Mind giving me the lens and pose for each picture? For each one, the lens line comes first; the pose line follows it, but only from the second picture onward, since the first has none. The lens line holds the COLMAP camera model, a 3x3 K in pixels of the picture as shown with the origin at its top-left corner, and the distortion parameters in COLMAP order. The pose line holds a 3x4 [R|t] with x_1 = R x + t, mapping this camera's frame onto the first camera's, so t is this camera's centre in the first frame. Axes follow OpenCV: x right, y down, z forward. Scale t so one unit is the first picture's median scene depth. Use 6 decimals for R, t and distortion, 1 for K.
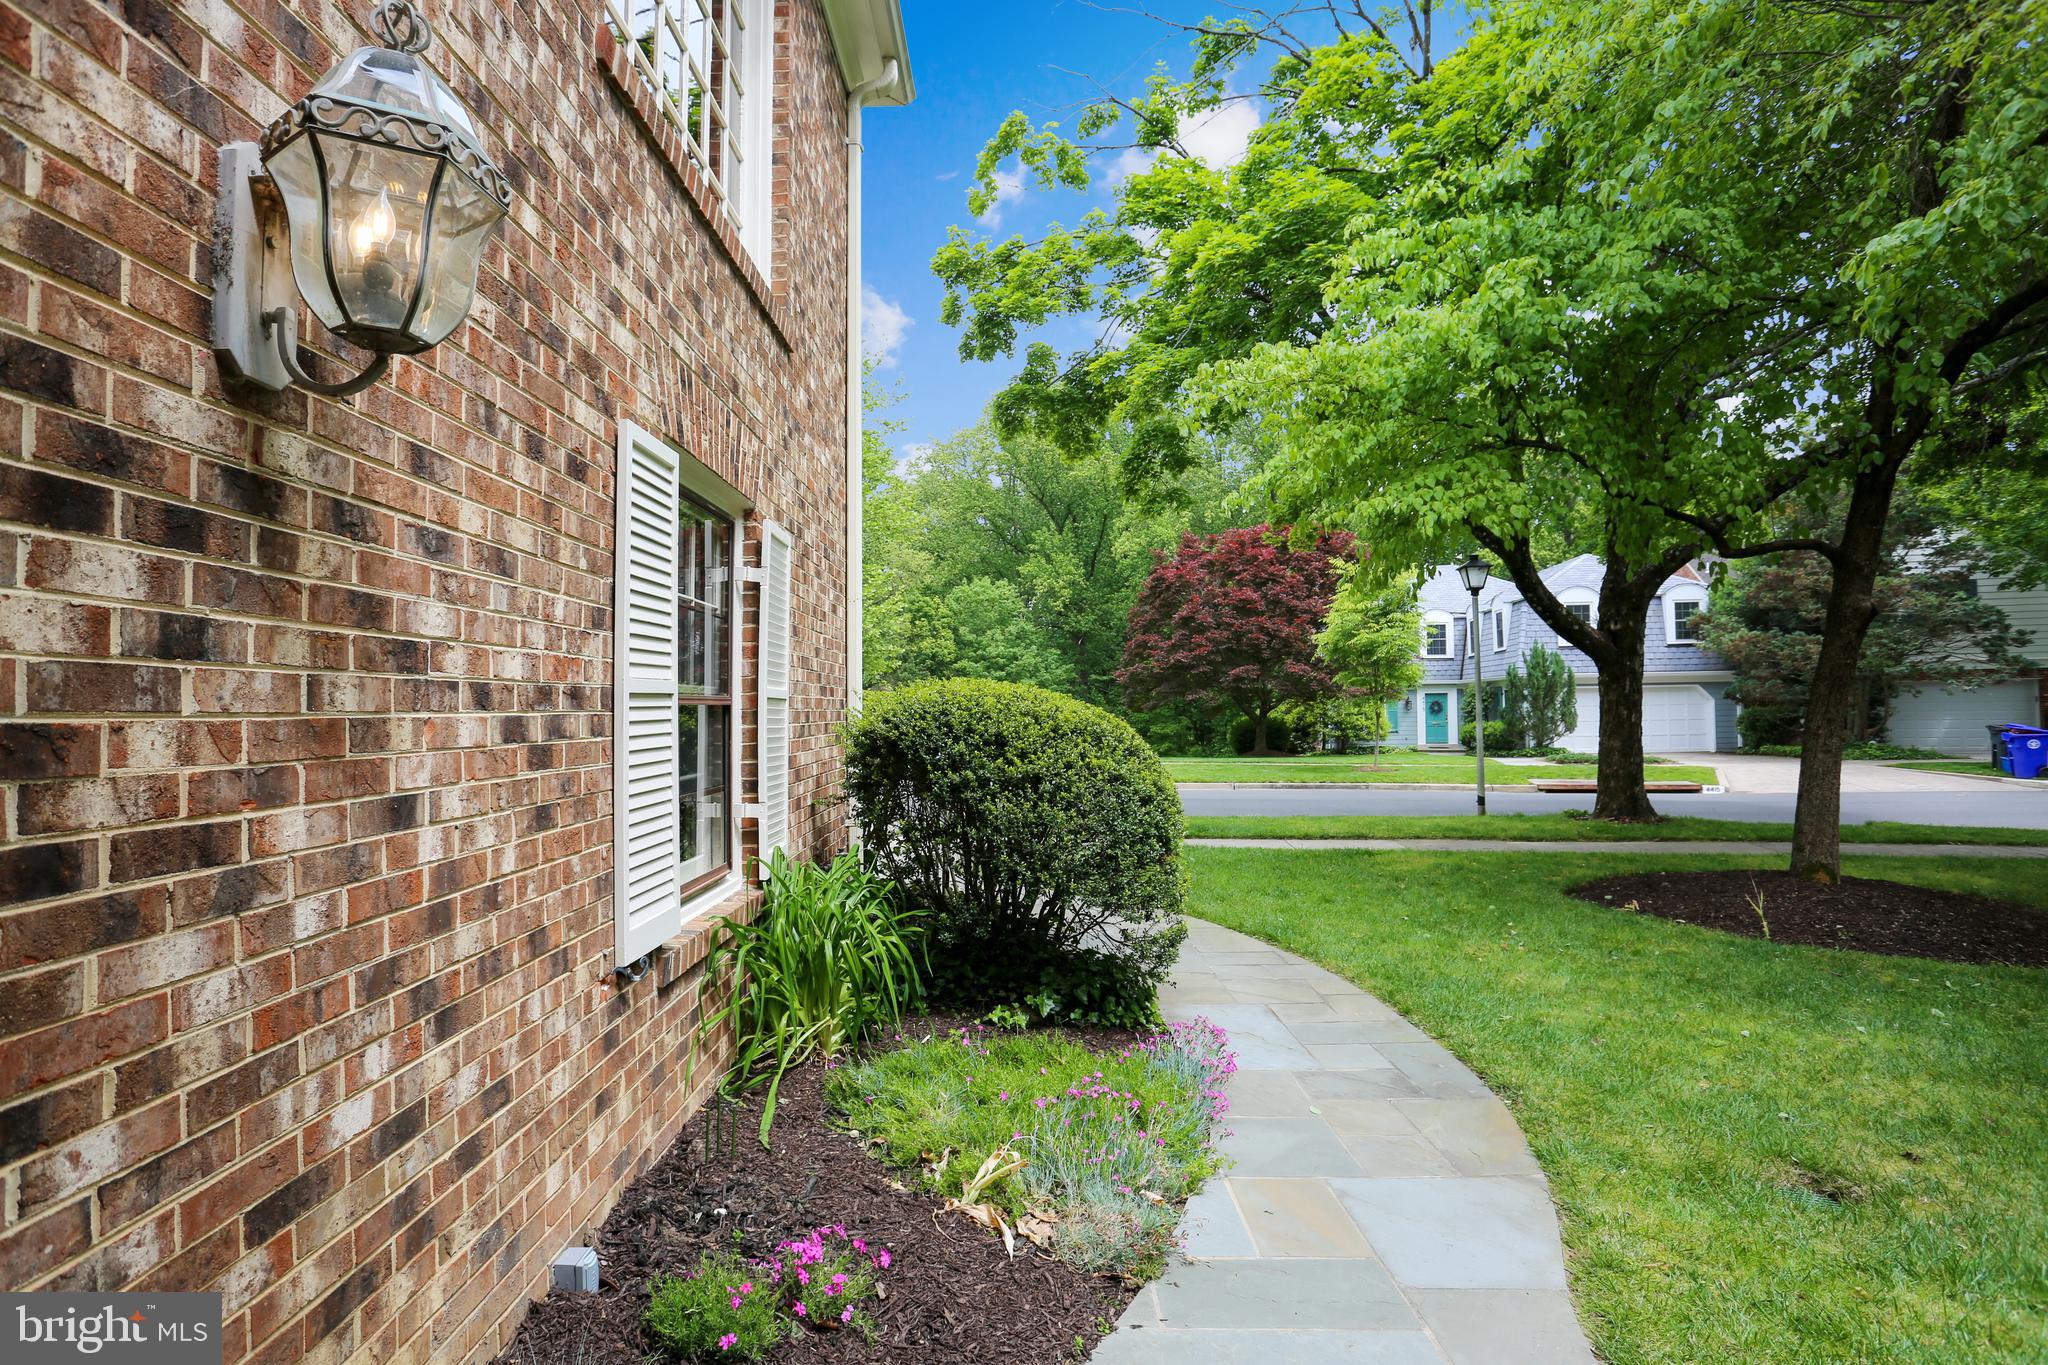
lens RADIAL K [[998.6, 0, 1005.4], [0, 998.6, 709.1], [0, 0, 1]] dist [-0.077027, 0.031188]
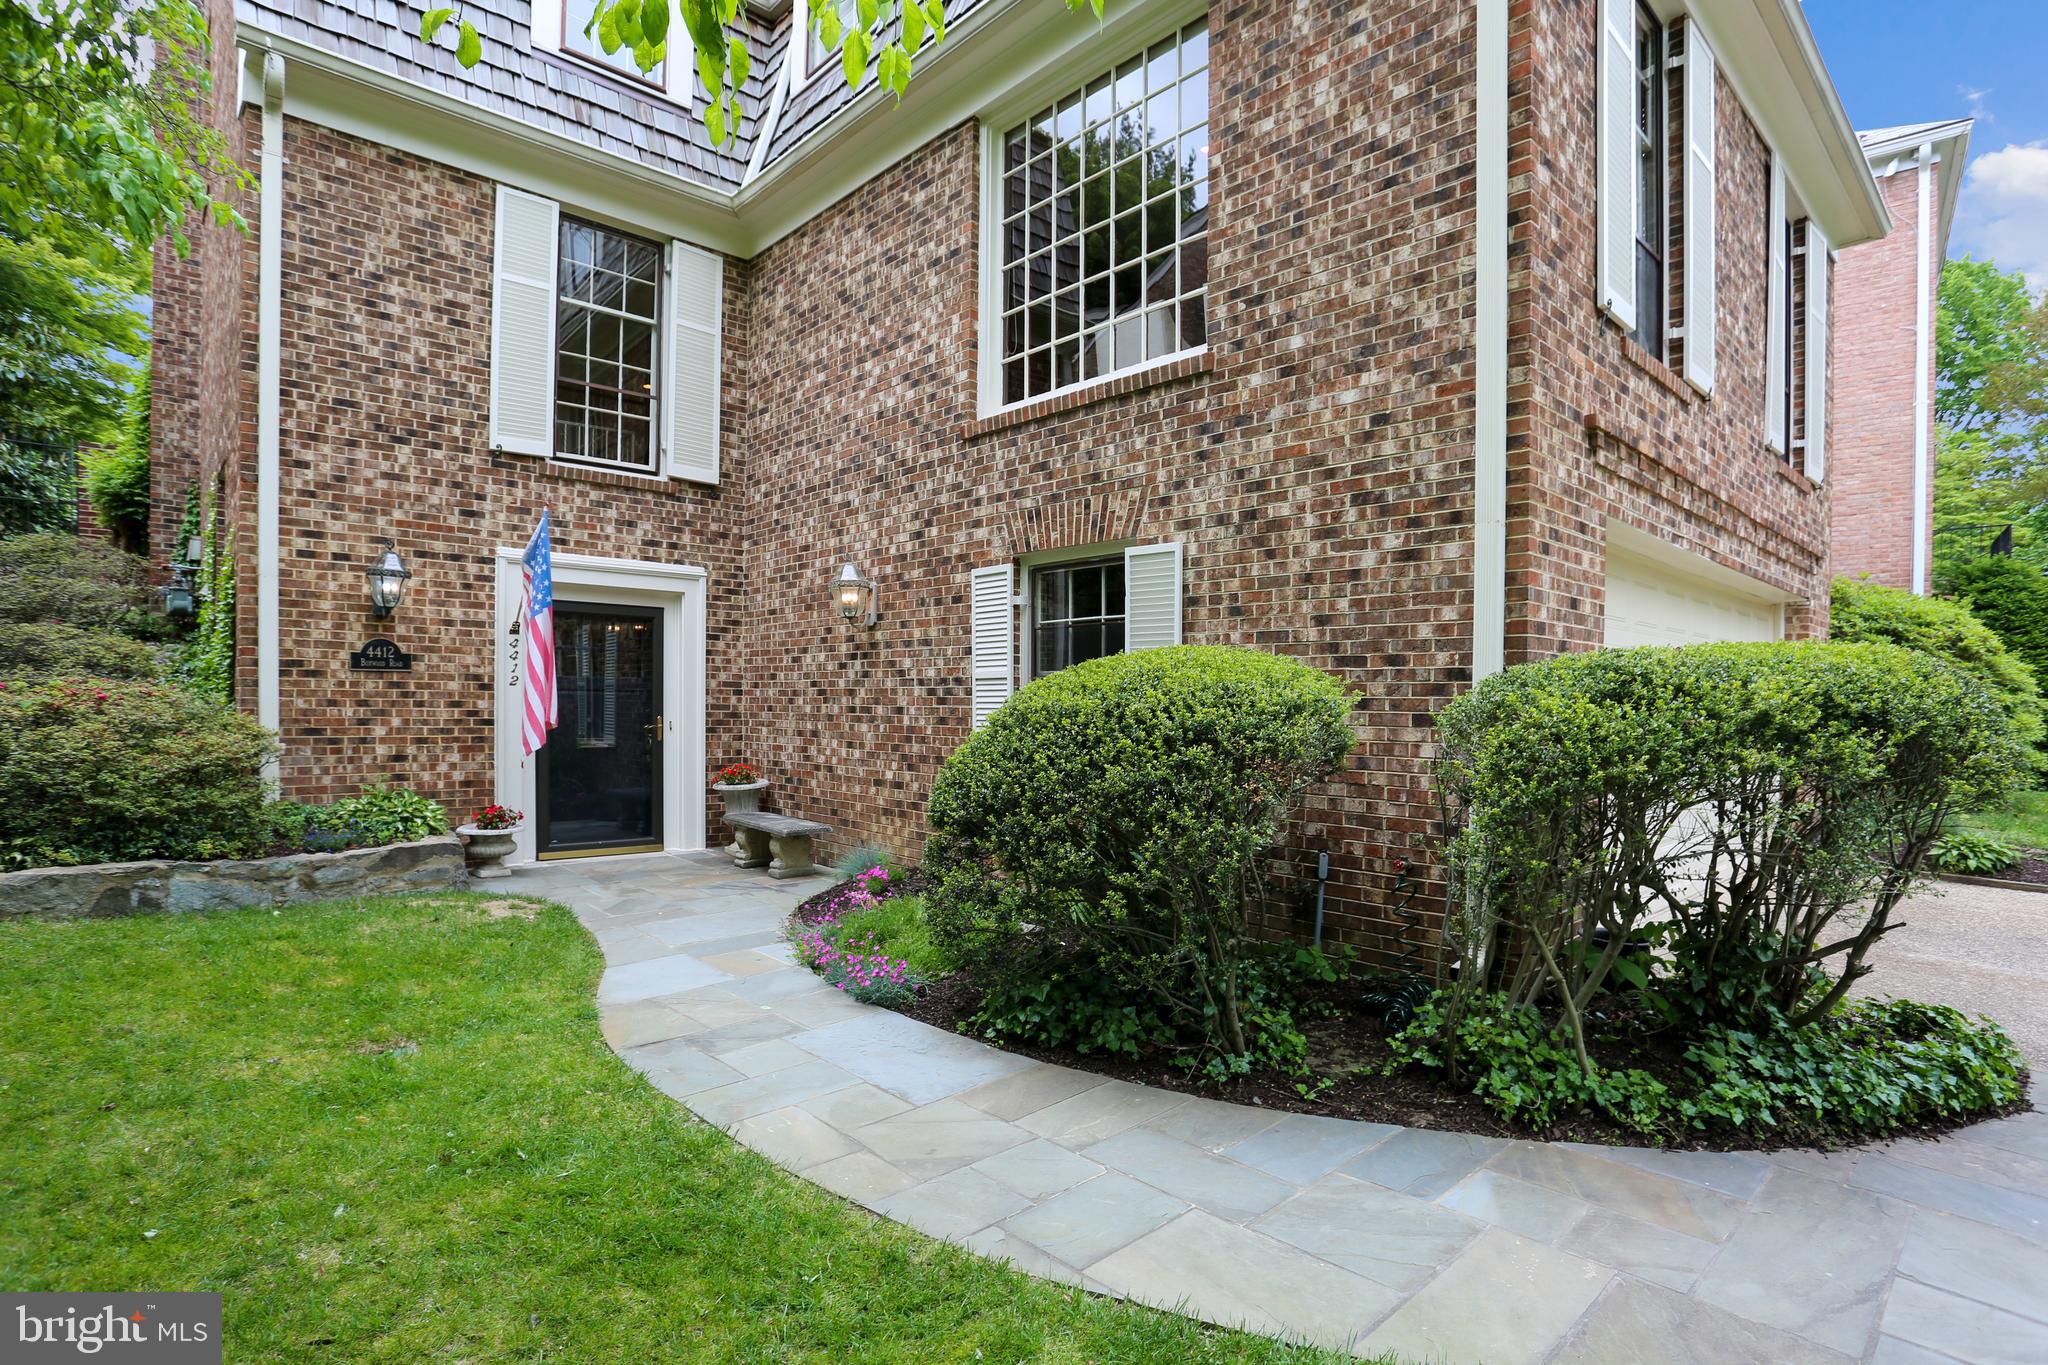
lens RADIAL K [[1002.9, 0, 981.6], [0, 1002.9, 709.0], [0, 0, 1]] dist [-0.047285, 0.031970]
pose [[-0.750549, 0.024088, -0.660375, 2.216729], [0.010025, 0.999635, 0.025070, -0.006066], [0.660738, 0.012196, -0.750517, 5.035703]]
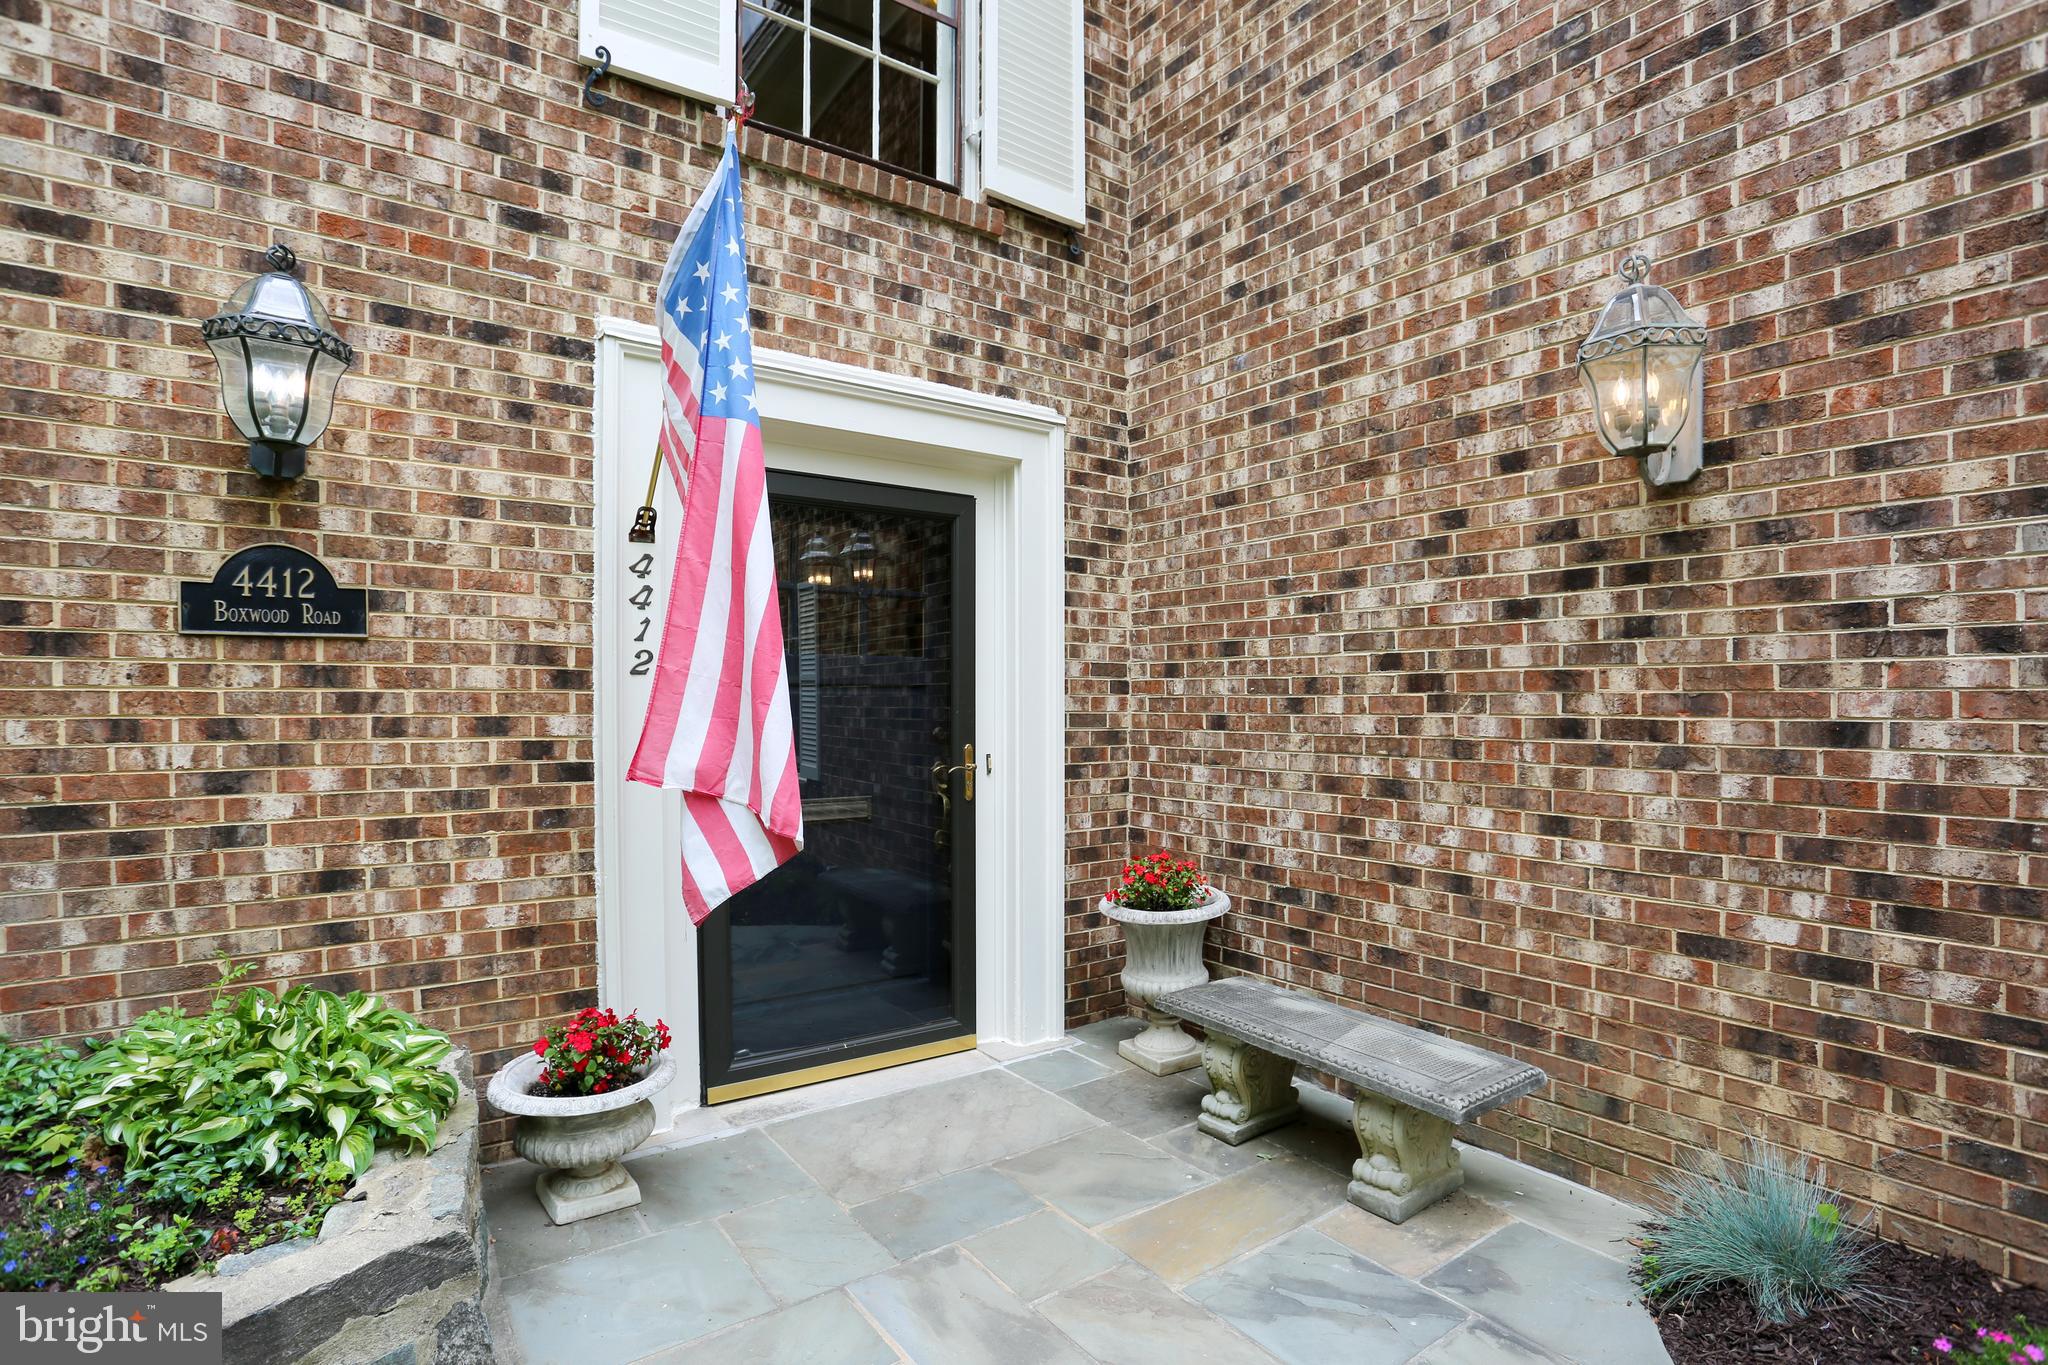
lens RADIAL K [[1016.4, 0, 1026.5], [0, 1016.4, 698.0], [0, 0, 1]] dist [-0.060002, 0.025815]
pose [[-0.801579, 0.028533, -0.597208, 1.203523], [0.024039, 0.999591, 0.015493, 0.010281], [0.597406, -0.001938, -0.801937, 1.584225]]
